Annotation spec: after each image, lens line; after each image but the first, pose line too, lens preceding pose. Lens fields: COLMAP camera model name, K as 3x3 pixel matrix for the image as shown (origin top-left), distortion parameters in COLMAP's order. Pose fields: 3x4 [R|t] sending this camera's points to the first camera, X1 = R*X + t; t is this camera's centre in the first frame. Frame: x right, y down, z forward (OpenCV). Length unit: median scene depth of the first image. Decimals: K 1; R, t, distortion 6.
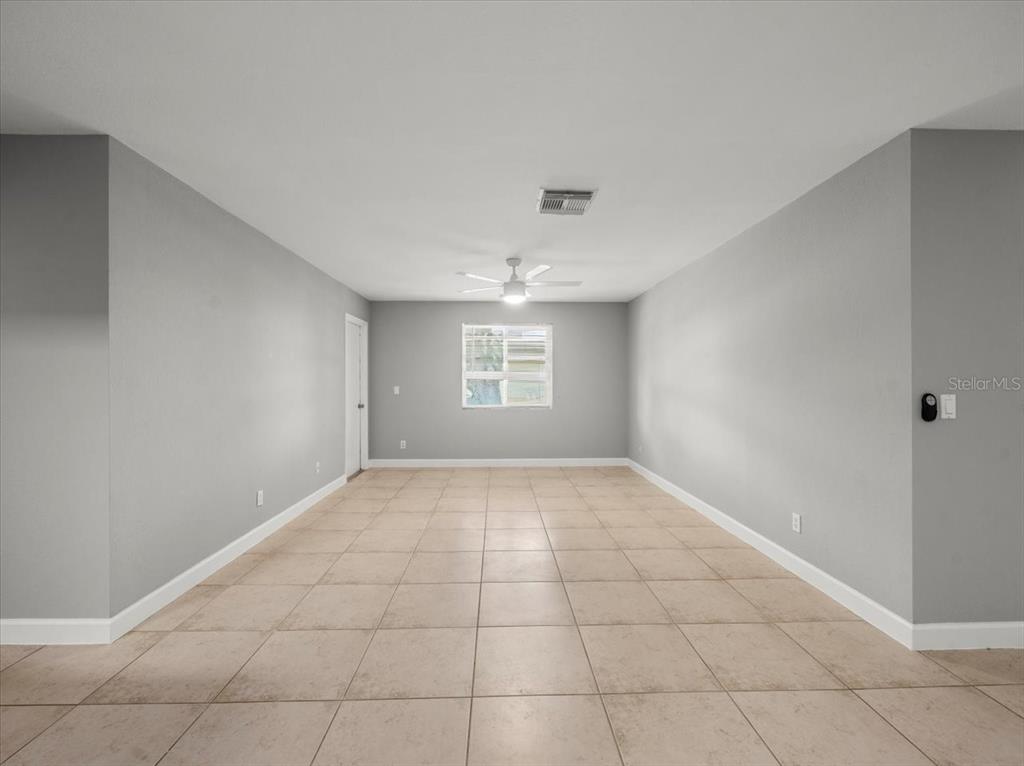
lens RADIAL K [[454.8, 0, 512.0], [0, 454.8, 383.0], [0, 0, 1]] dist [0.000122, -0.000841]
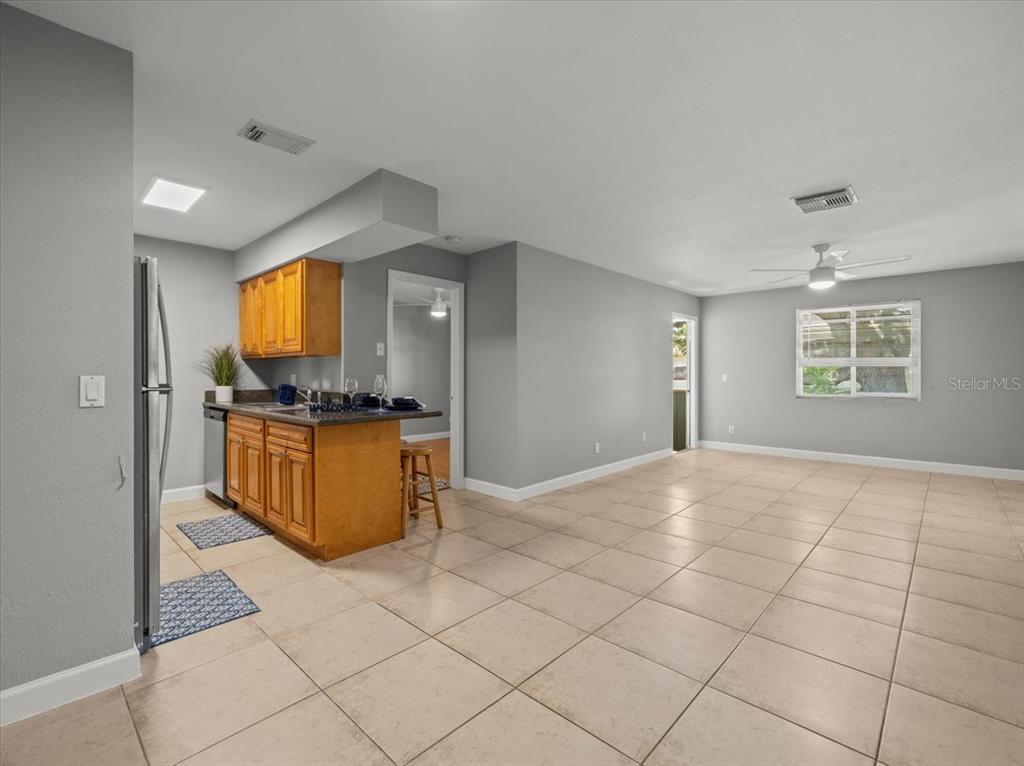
lens RADIAL K [[474.5, 0, 505.5], [0, 474.5, 376.2], [0, 0, 1]] dist [-0.000314, -0.000875]
pose [[0.708155, 0.001646, -0.706055, 0.250206], [0.000693, 0.999995, 0.003026, 0.012602], [0.706056, -0.002632, 0.708151, -0.229464]]
